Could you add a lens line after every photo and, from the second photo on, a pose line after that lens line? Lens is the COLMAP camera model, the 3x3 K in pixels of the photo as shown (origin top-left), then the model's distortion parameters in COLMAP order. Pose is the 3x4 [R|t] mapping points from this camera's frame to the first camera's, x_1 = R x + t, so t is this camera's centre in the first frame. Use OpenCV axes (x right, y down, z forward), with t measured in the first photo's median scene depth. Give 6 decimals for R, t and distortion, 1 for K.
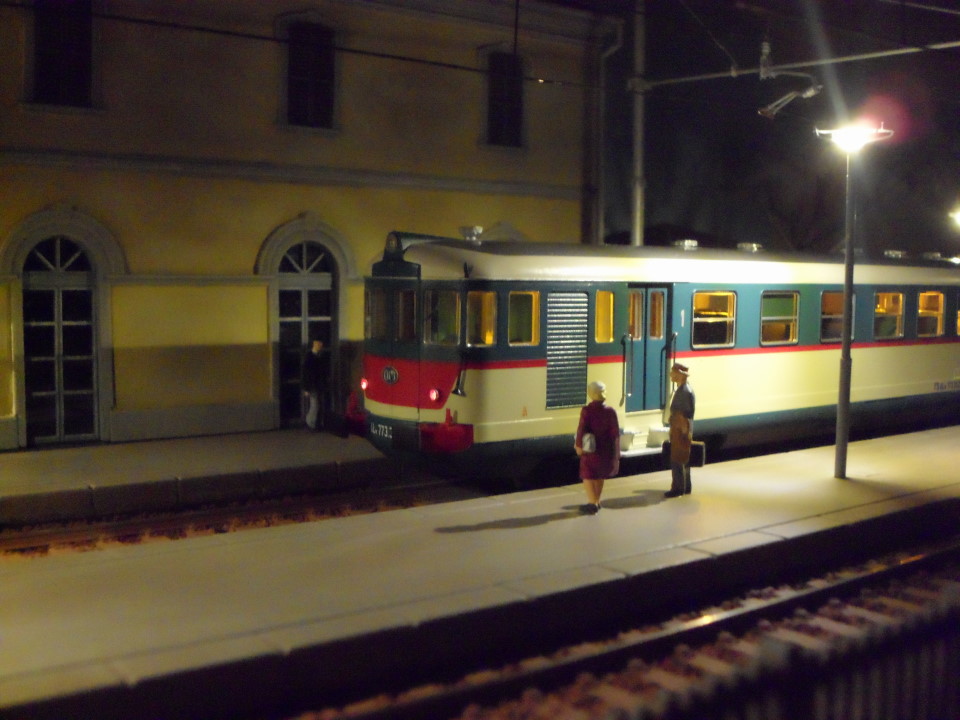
lens RADIAL K [[1155.9, 0, 477.3], [0, 1155.9, 367.8], [0, 0, 1]] dist [-0.125391, 0.000000]
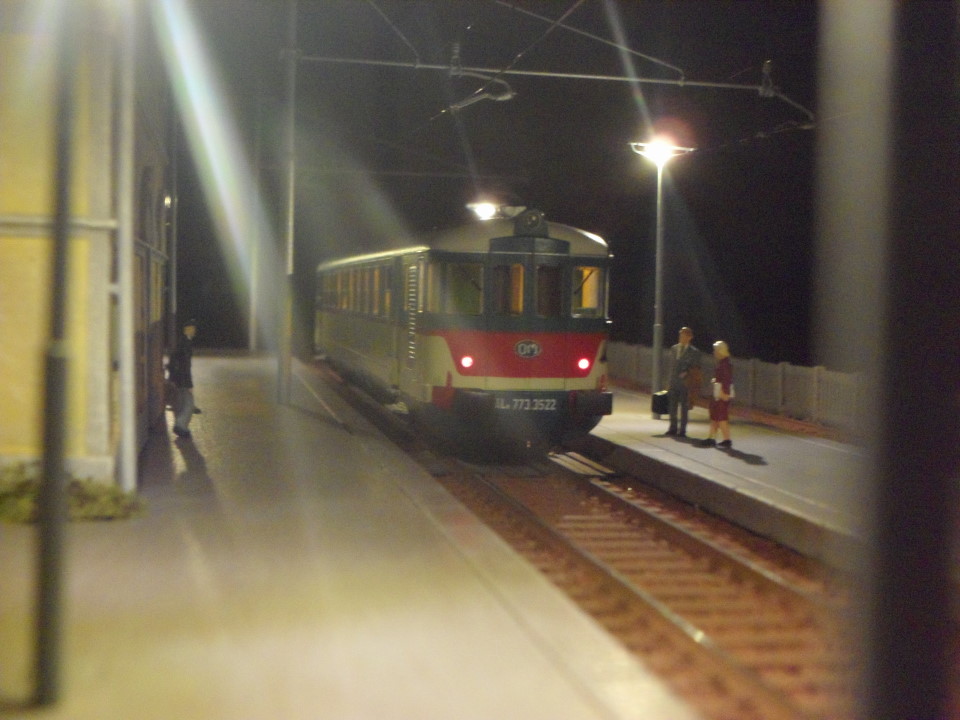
lens RADIAL K [[1428.1, 0, 482.1], [0, 1428.1, 360.6], [0, 0, 1]] dist [-0.030241, 0.000000]
pose [[0.470806, -0.038797, 0.881383, -1.031347], [0.052549, 0.998492, 0.015882, -0.004488], [-0.880670, 0.038838, 0.472135, 0.377819]]
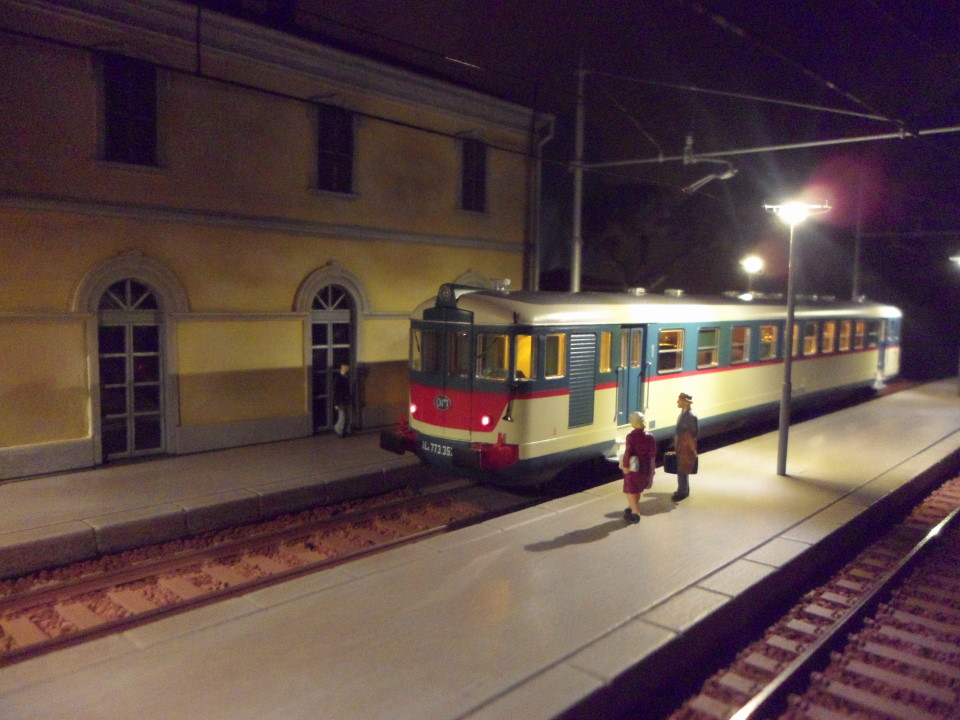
lens RADIAL K [[763.1, 0, 479.2], [0, 763.1, 366.7], [0, 0, 1]] dist [-0.012352, 0.001740]
pose [[0.986972, -0.006992, 0.160742, -0.141624], [0.004689, 0.999881, 0.014702, -0.036525], [-0.160825, -0.013757, 0.986887, 0.179197]]
